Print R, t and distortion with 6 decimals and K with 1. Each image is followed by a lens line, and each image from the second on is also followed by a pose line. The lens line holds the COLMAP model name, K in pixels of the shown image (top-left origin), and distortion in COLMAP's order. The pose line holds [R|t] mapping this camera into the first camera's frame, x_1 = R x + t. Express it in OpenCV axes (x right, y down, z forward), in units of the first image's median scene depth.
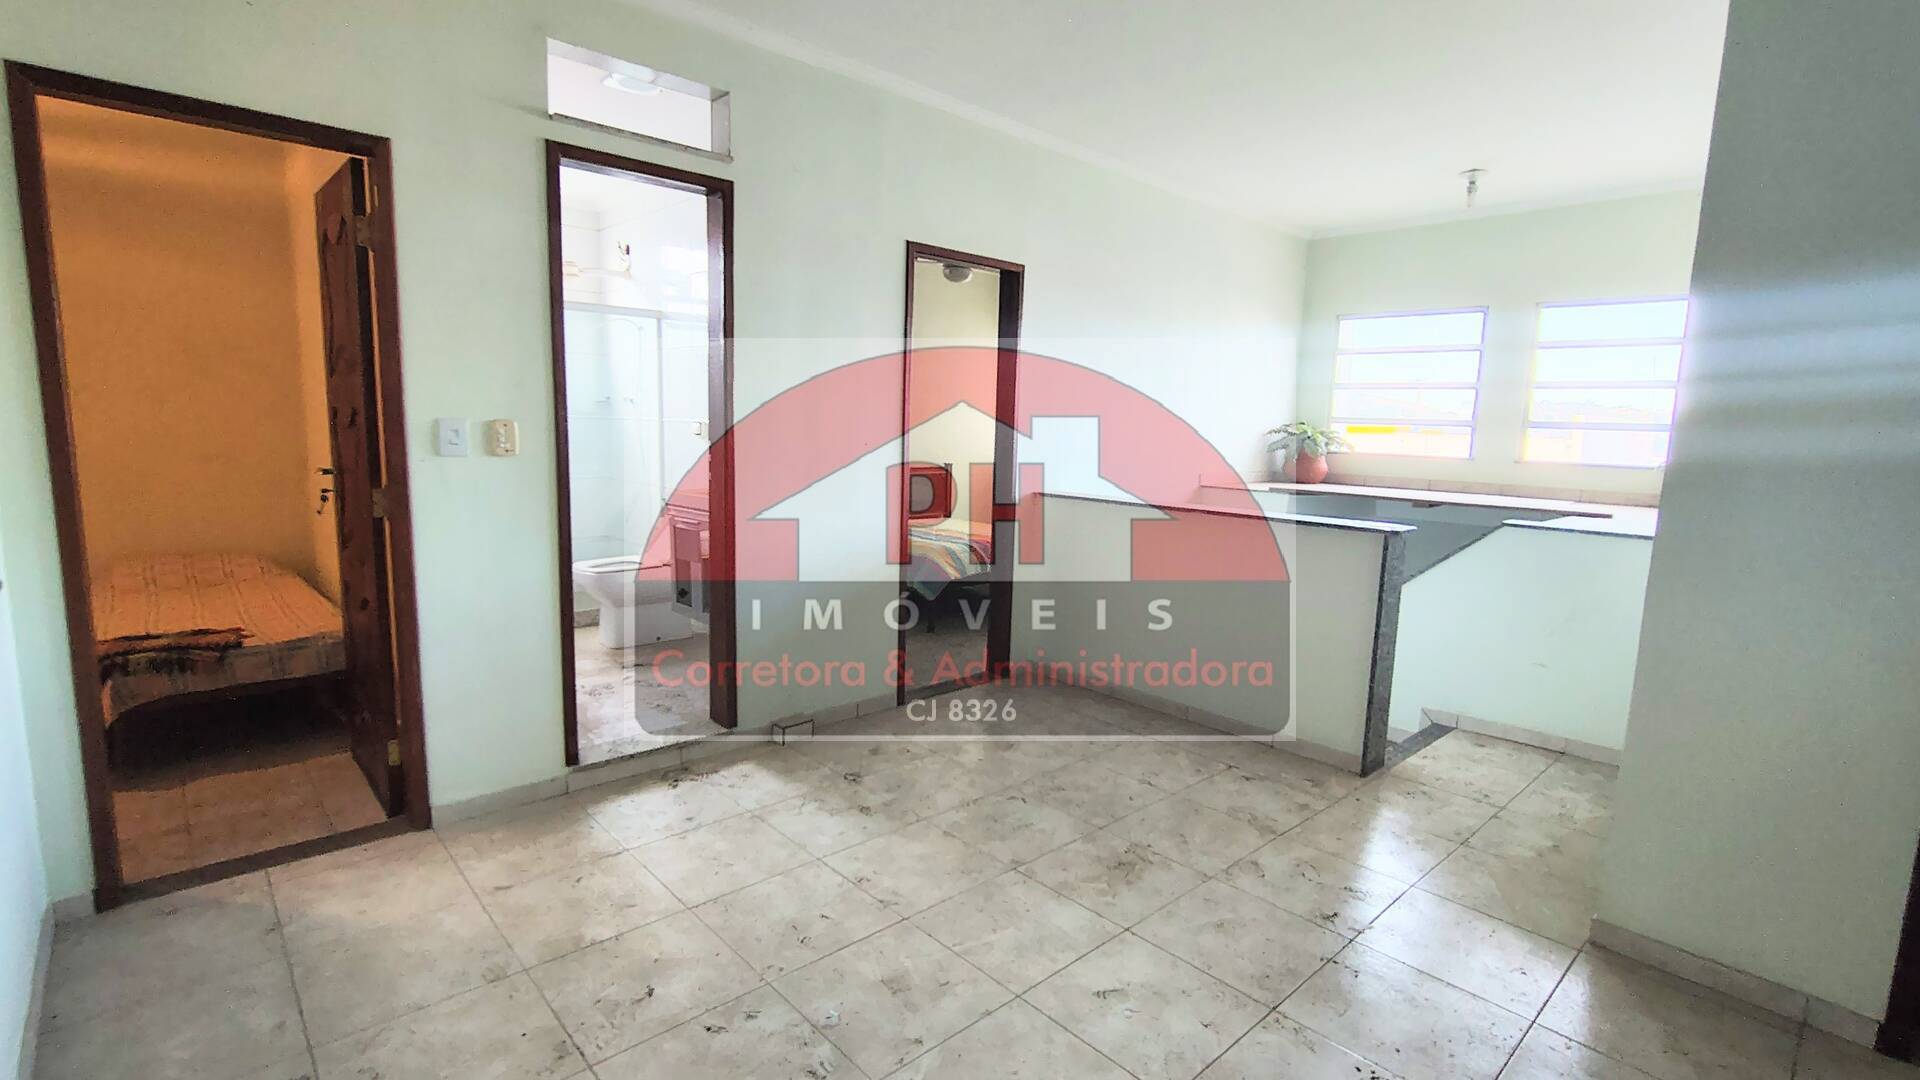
lens RADIAL K [[874.2, 0, 960.0], [0, 874.2, 539.6], [0, 0, 1]] dist [-0.017814, -0.000017]
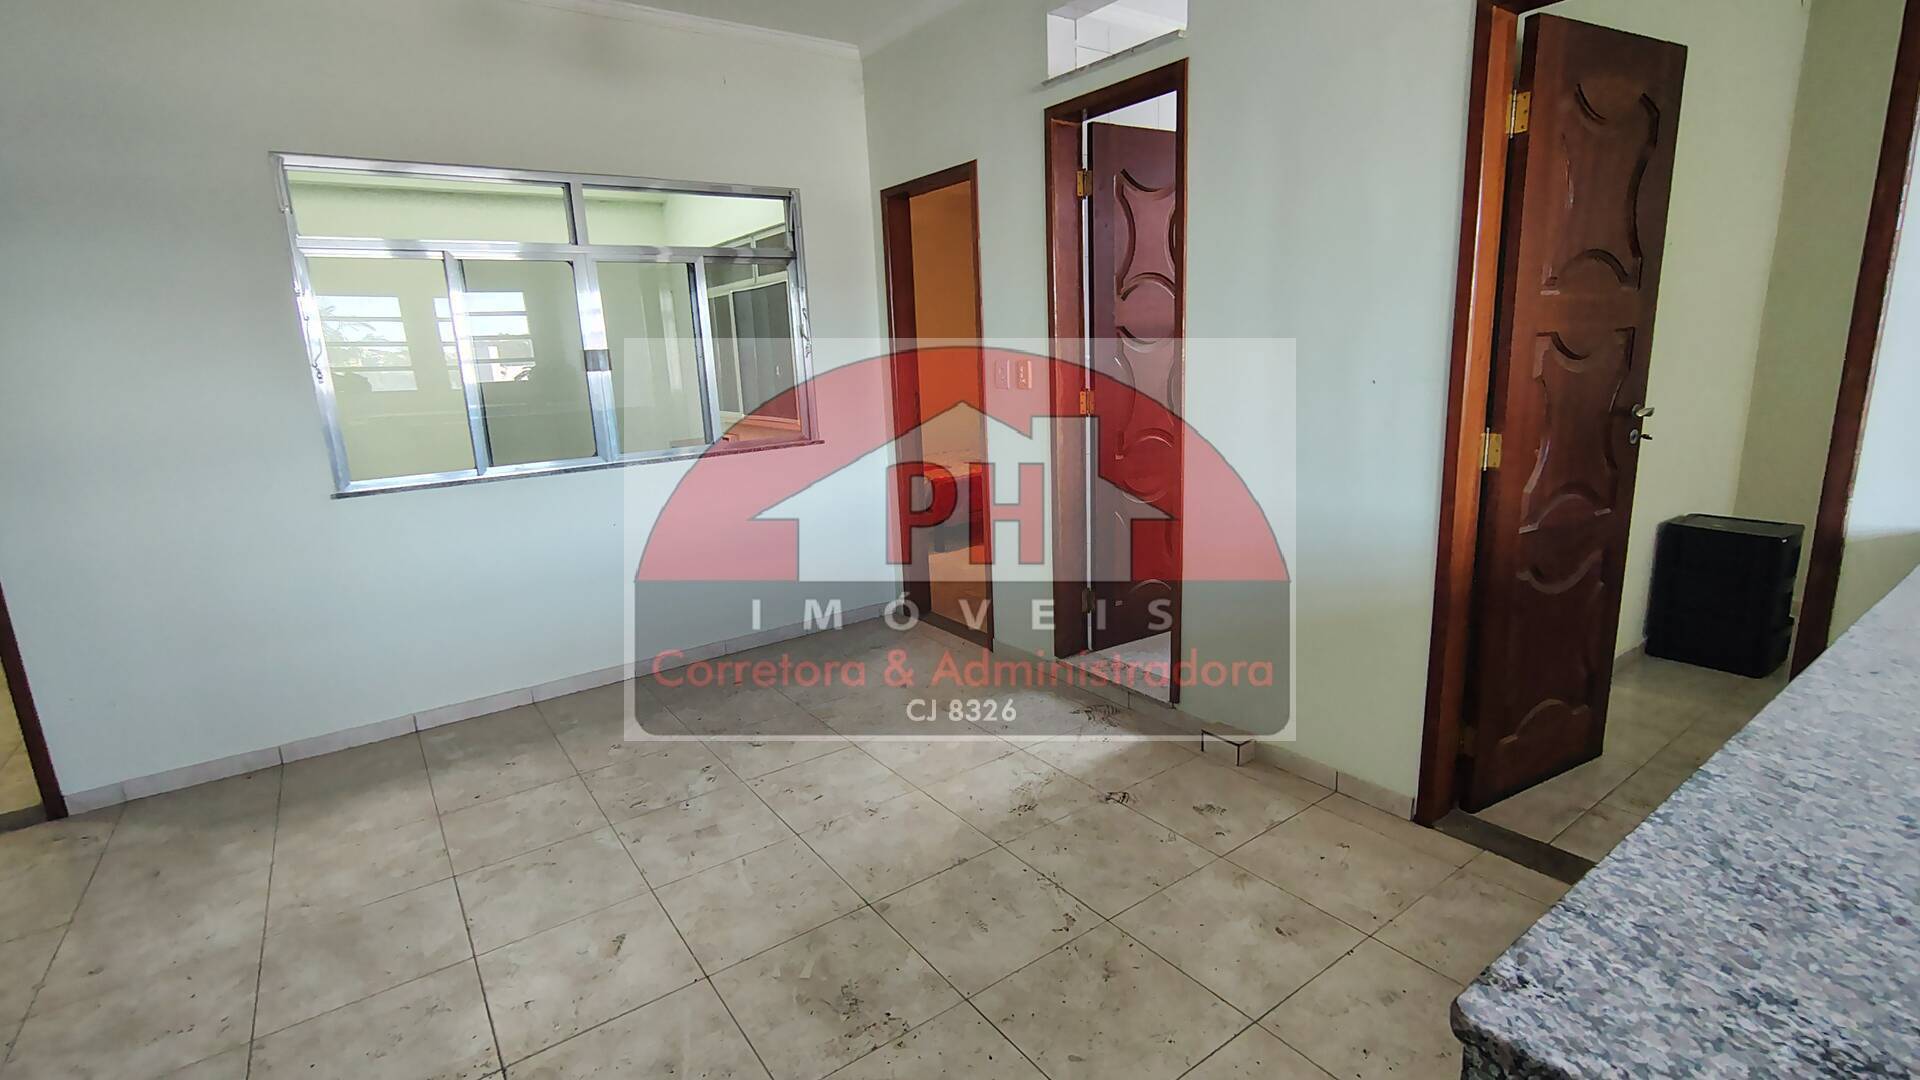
lens RADIAL K [[874.2, 0, 961.1], [0, 874.2, 538.7], [0, 0, 1]] dist [-0.017814, -0.000017]
pose [[-0.121876, 0.193444, -0.973512, 0.802588], [-0.095155, 0.974029, 0.205460, -0.146290], [0.987974, 0.117675, -0.100304, 1.138543]]
